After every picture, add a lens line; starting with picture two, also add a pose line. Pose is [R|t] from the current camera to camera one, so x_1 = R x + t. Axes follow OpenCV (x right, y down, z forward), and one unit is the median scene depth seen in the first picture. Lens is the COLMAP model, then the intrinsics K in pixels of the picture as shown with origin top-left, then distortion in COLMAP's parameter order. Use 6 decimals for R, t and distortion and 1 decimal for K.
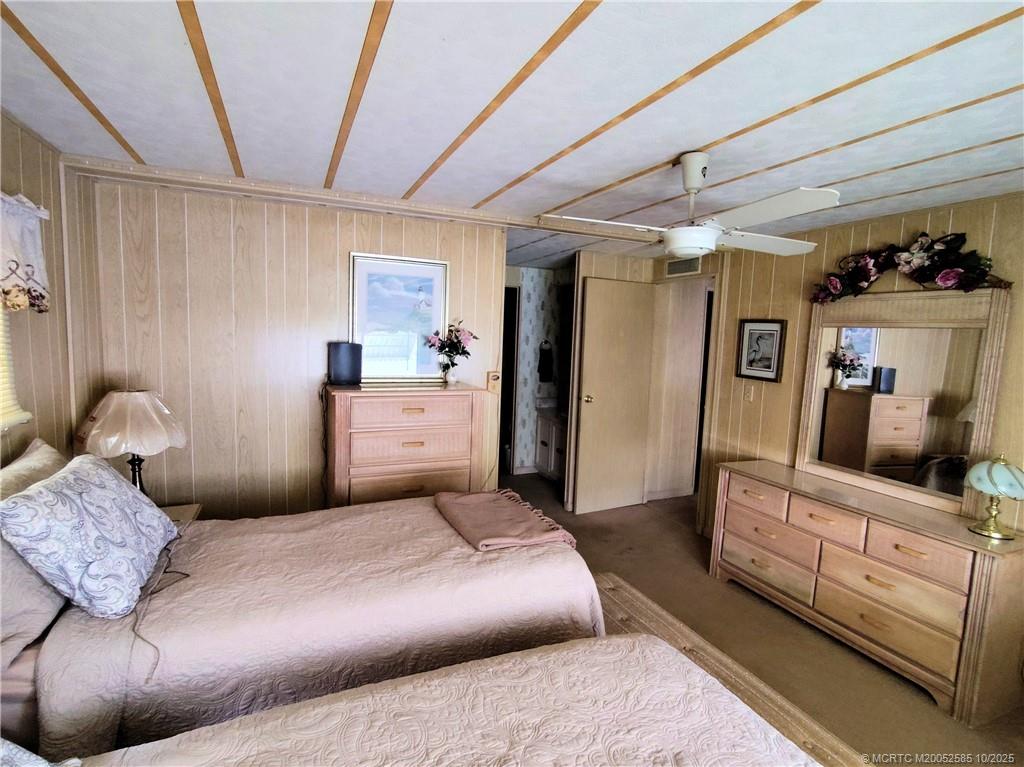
lens RADIAL K [[516.7, 0, 512.0], [0, 516.7, 383.5], [0, 0, 1]] dist [-0.024412, 0.010771]
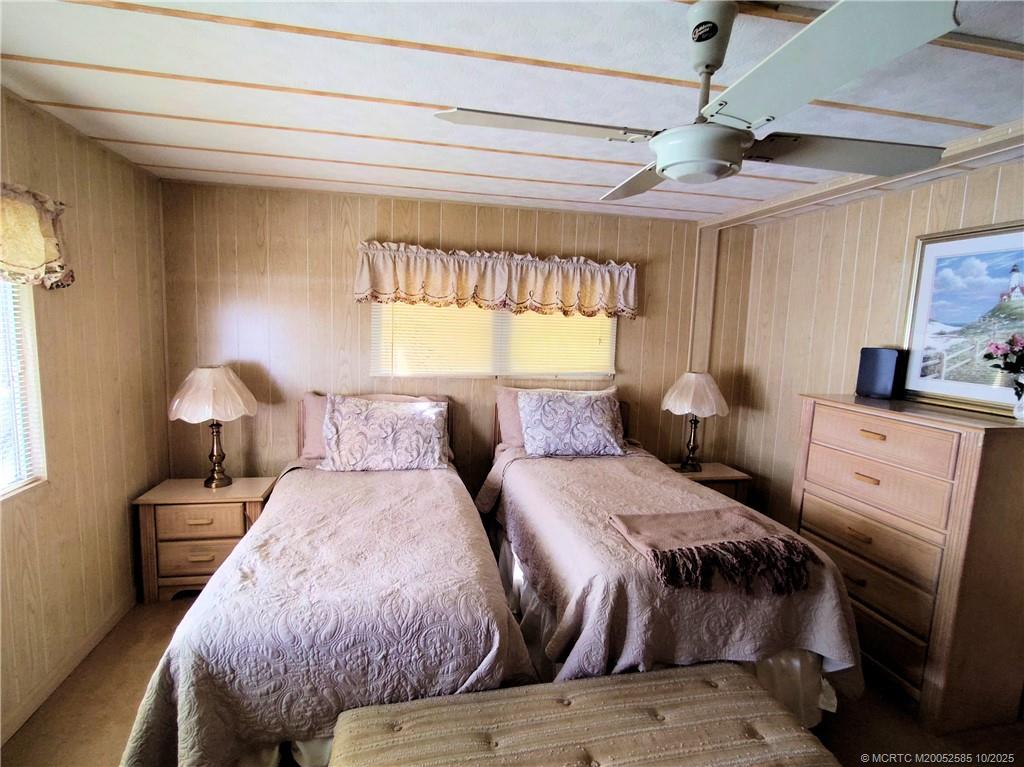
lens RADIAL K [[526.7, 0, 512.0], [0, 526.7, 383.5], [0, 0, 1]] dist [-0.005283, -0.000333]
pose [[-0.194255, 0.073165, -0.978219, 0.653806], [-0.135802, 0.985607, 0.100685, -0.027887], [0.971505, 0.152403, -0.181523, 0.603939]]
